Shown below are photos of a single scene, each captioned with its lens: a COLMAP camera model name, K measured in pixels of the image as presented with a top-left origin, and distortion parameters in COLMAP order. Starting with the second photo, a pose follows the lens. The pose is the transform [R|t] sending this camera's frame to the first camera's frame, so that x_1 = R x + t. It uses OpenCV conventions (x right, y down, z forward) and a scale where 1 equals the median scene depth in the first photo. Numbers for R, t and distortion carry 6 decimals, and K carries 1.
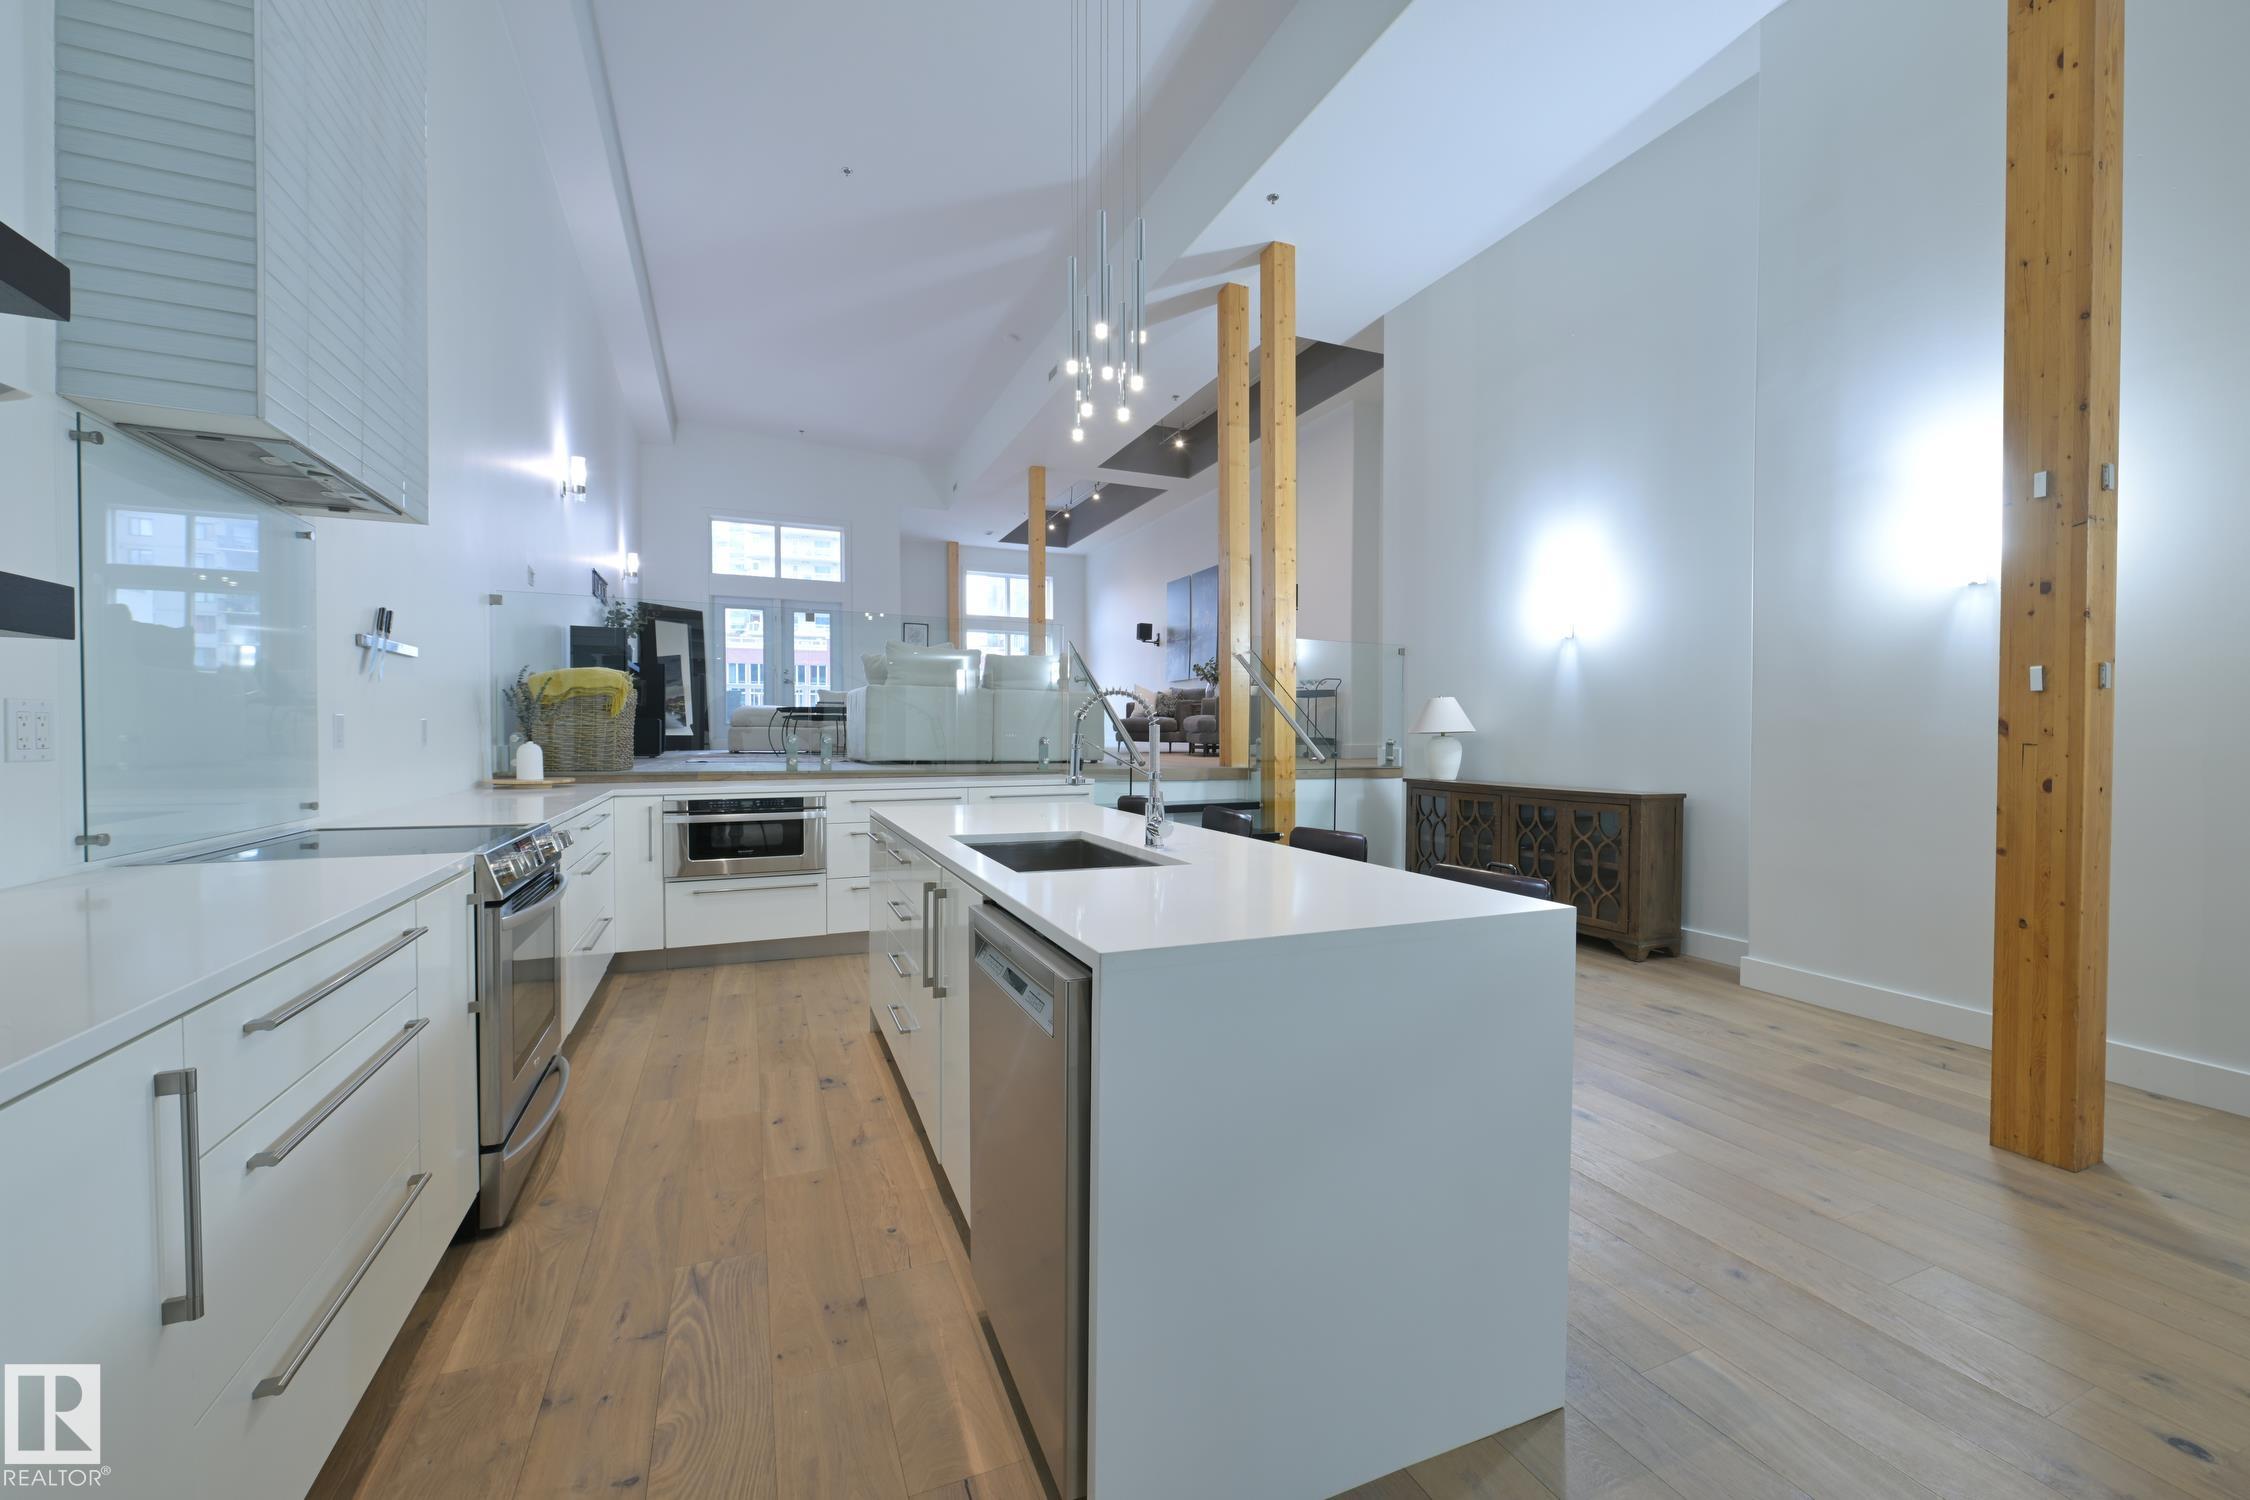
lens RADIAL K [[881.8, 0, 1117.5], [0, 881.8, 752.4], [0, 0, 1]] dist [-0.001738, -0.000650]
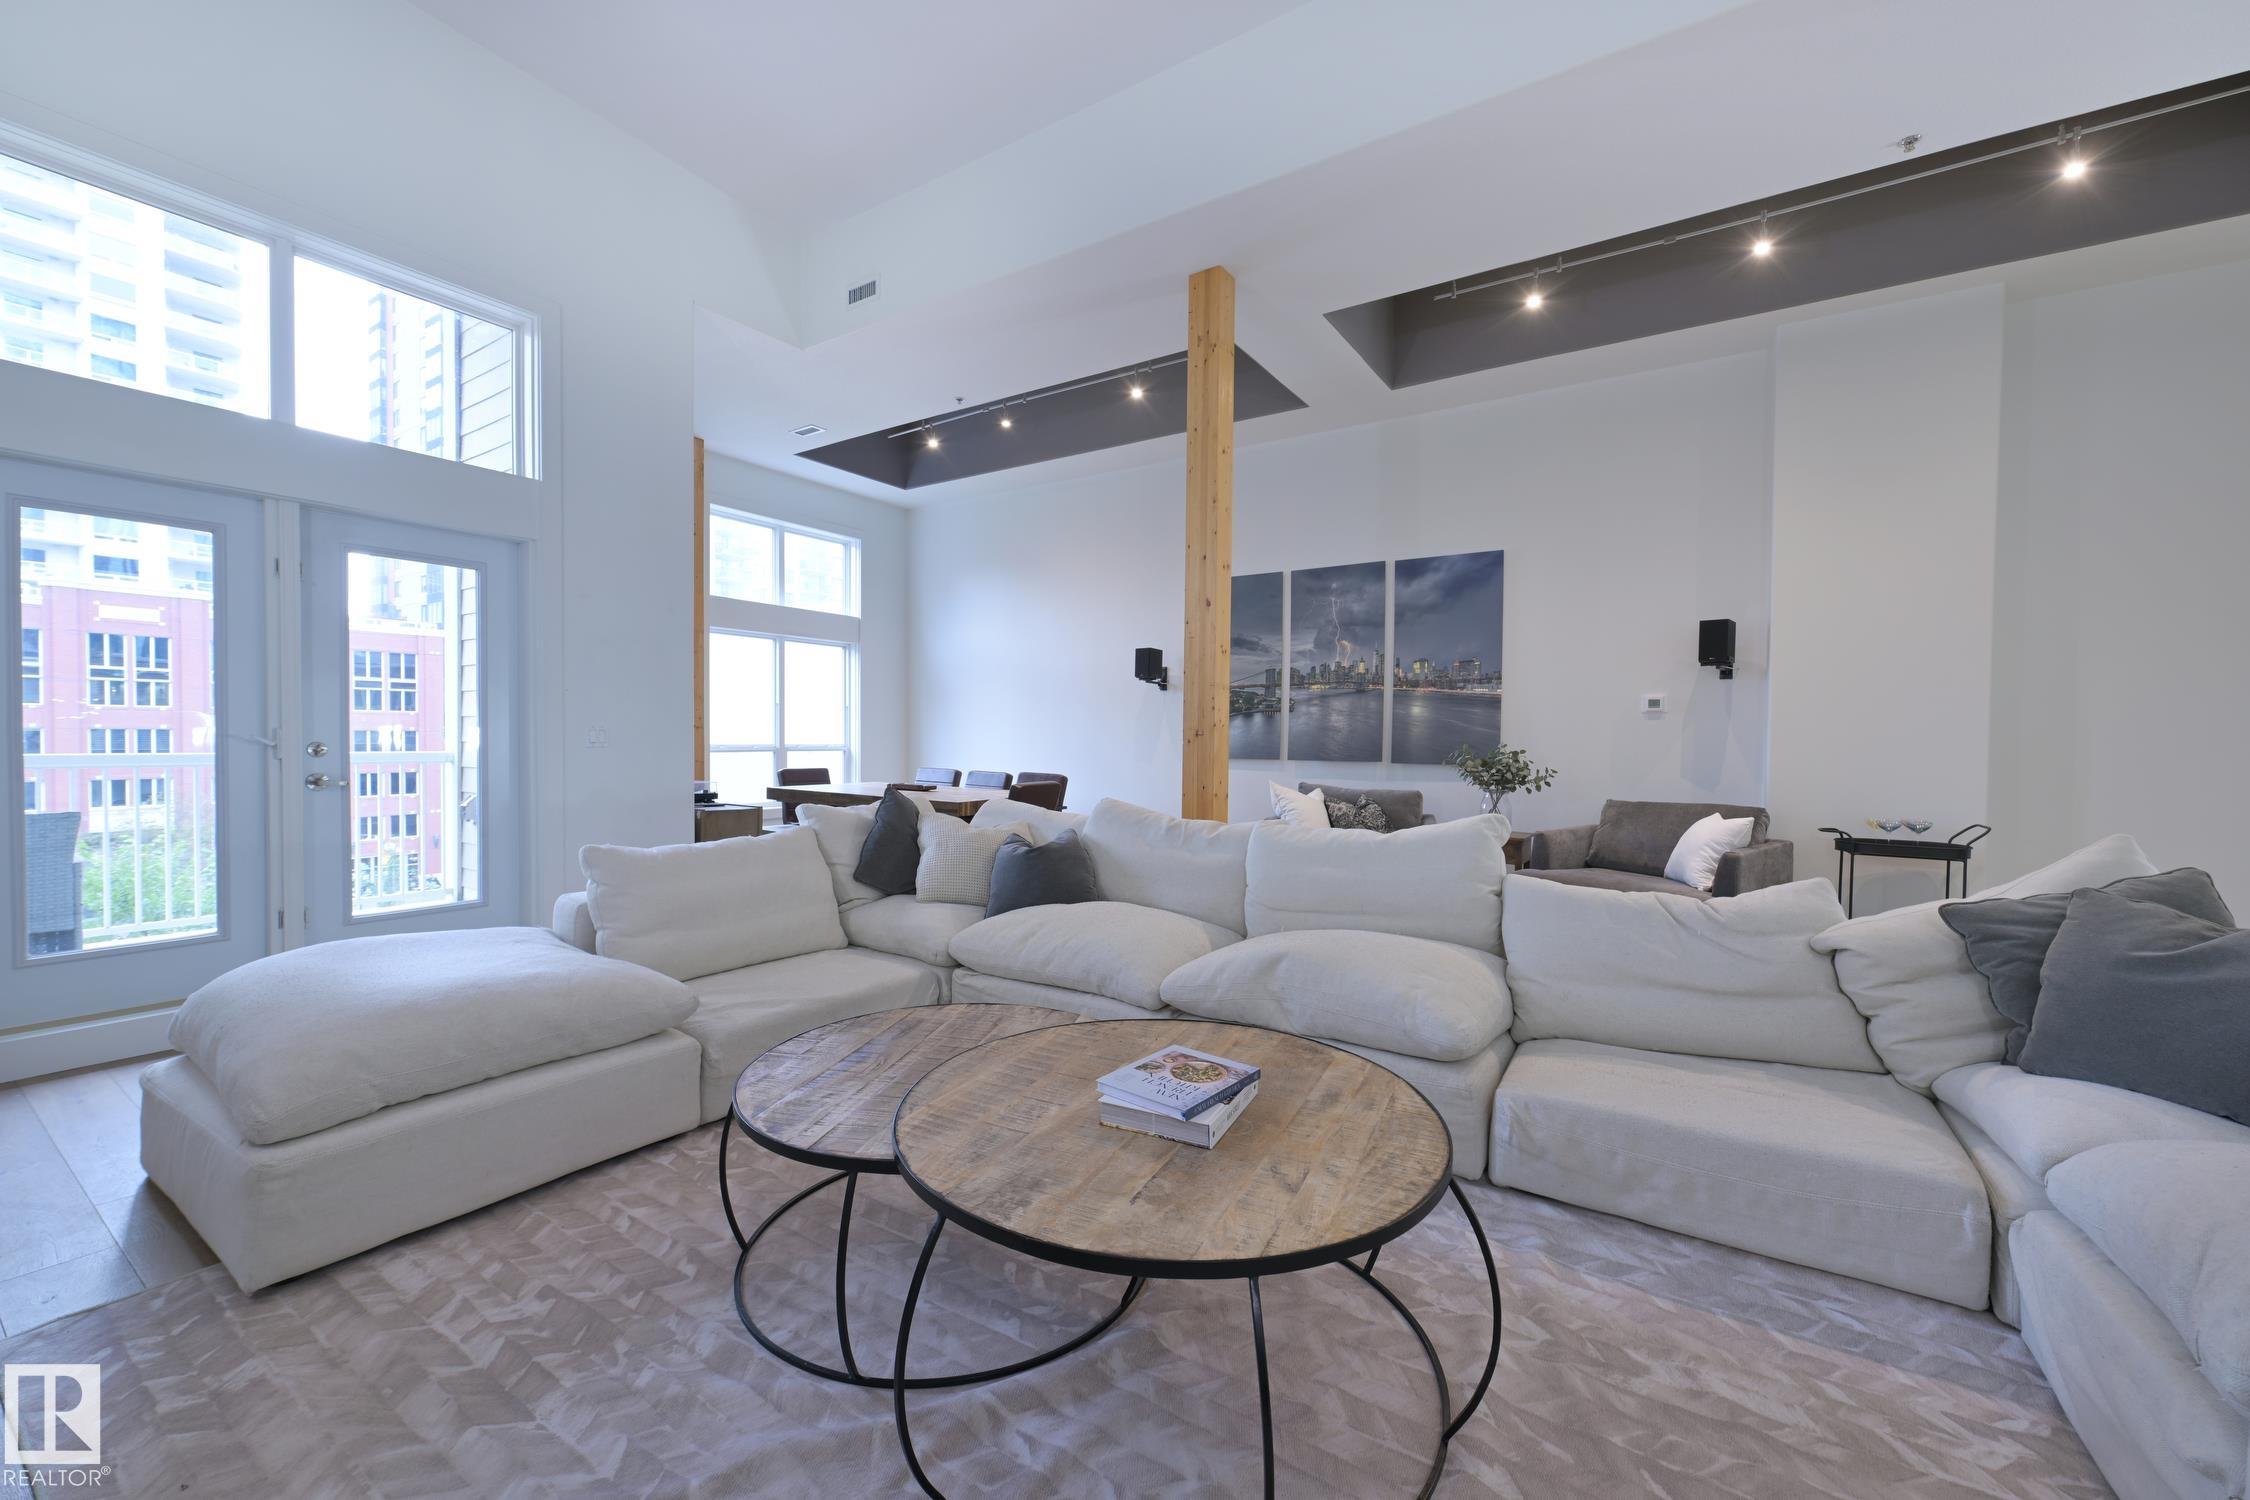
lens RADIAL K [[881.8, 0, 1117.5], [0, 881.8, 752.4], [0, 0, 1]] dist [-0.001738, -0.000650]
pose [[0.834102, -0.003282, 0.551600, -0.319822], [0.002702, 0.999995, 0.001864, -0.091882], [-0.551604, -0.000064, 0.834106, 0.614570]]
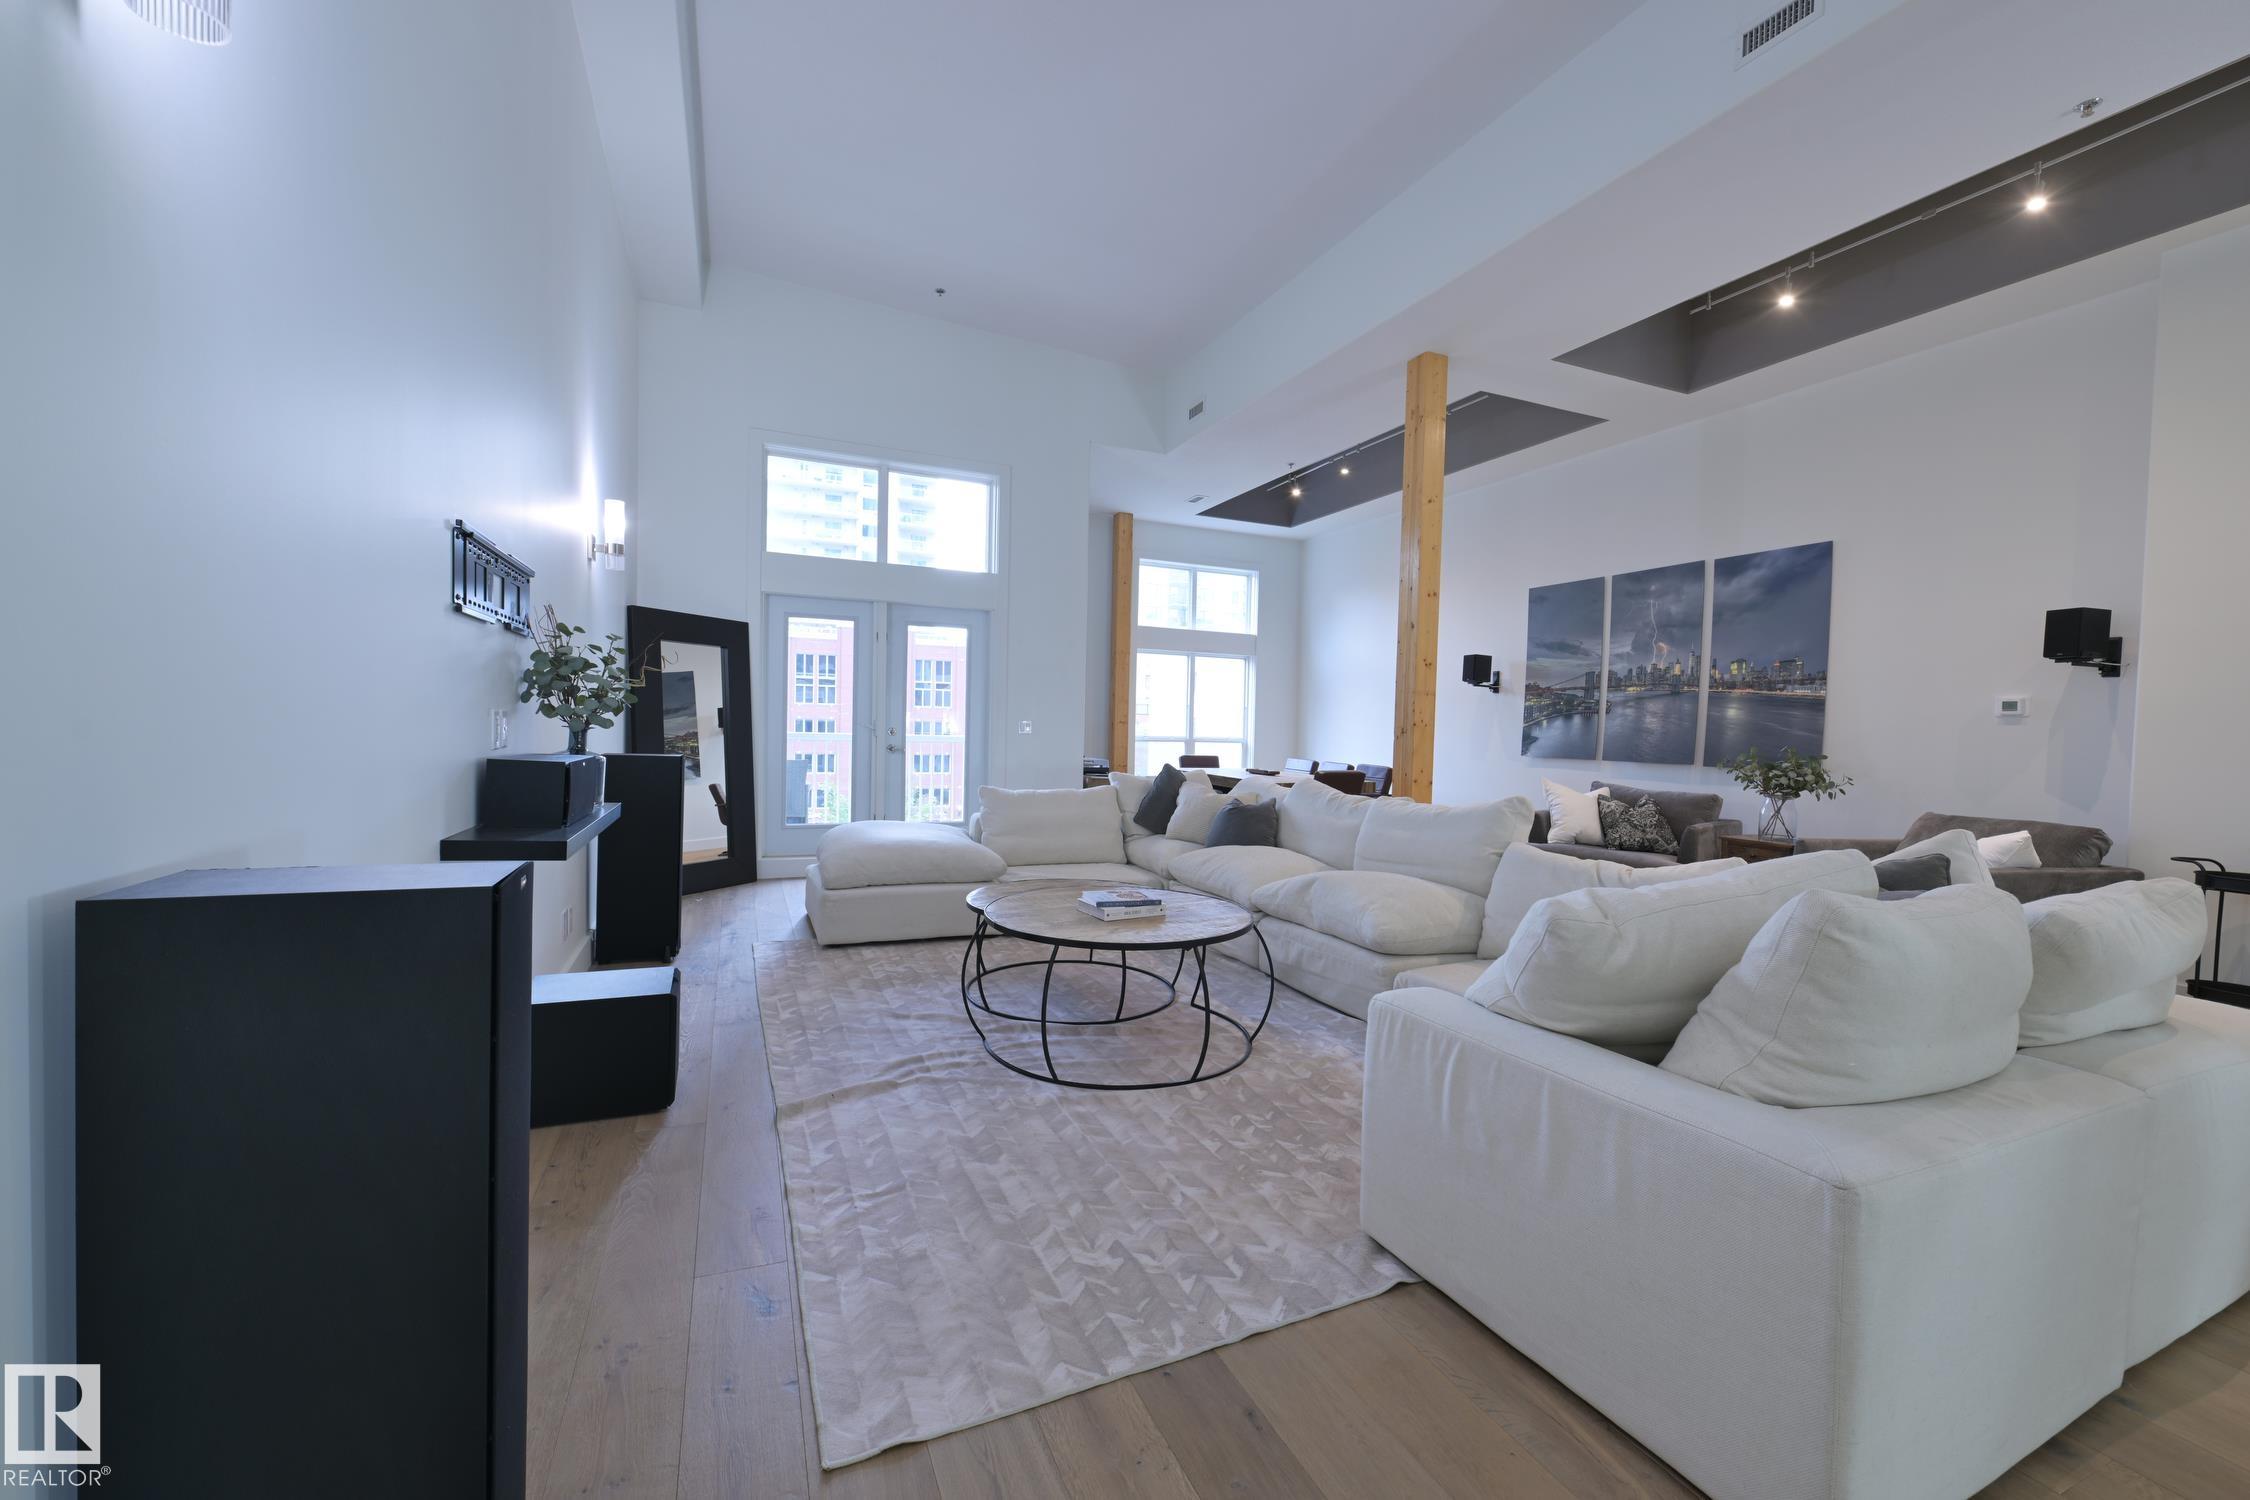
lens RADIAL K [[881.8, 0, 1117.5], [0, 881.8, 752.4], [0, 0, 1]] dist [-0.001738, -0.000650]
pose [[0.999695, 0.024223, 0.004782, -0.238786], [-0.024270, 0.999655, 0.010056, -0.088951], [-0.004536, -0.010169, 0.999938, 0.446562]]
